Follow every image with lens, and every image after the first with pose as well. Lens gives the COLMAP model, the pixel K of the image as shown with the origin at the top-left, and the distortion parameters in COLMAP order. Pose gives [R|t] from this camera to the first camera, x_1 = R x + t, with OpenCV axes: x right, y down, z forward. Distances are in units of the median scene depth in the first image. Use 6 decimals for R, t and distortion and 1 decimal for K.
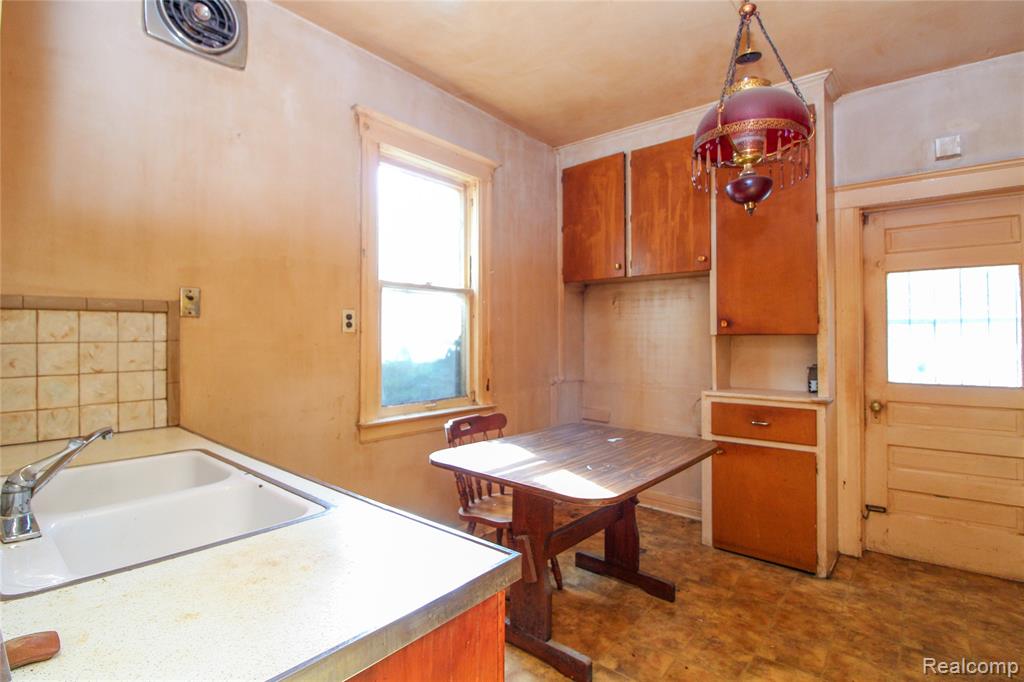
lens RADIAL K [[478.4, 0, 513.0], [0, 478.4, 337.1], [0, 0, 1]] dist [0.000191, 0.000022]
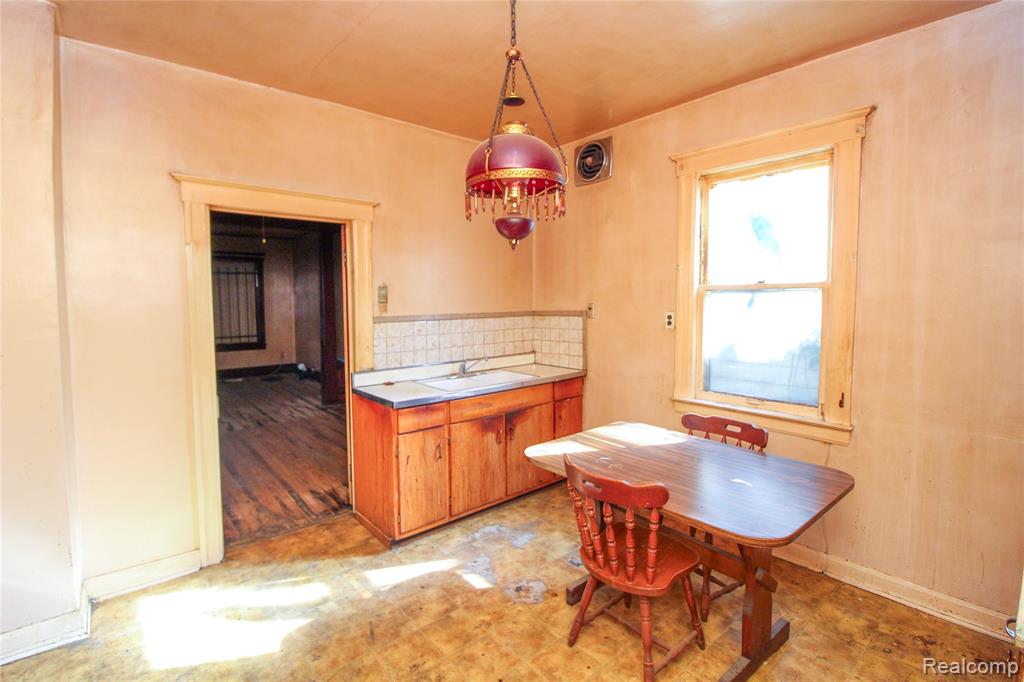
lens RADIAL K [[478.4, 0, 513.5], [0, 478.4, 336.7], [0, 0, 1]] dist [0.000191, 0.000022]
pose [[-0.175030, 0.063559, -0.982509, 1.368535], [-0.007329, 0.997802, 0.065854, -0.093855], [0.984536, 0.018727, -0.174179, 1.035026]]
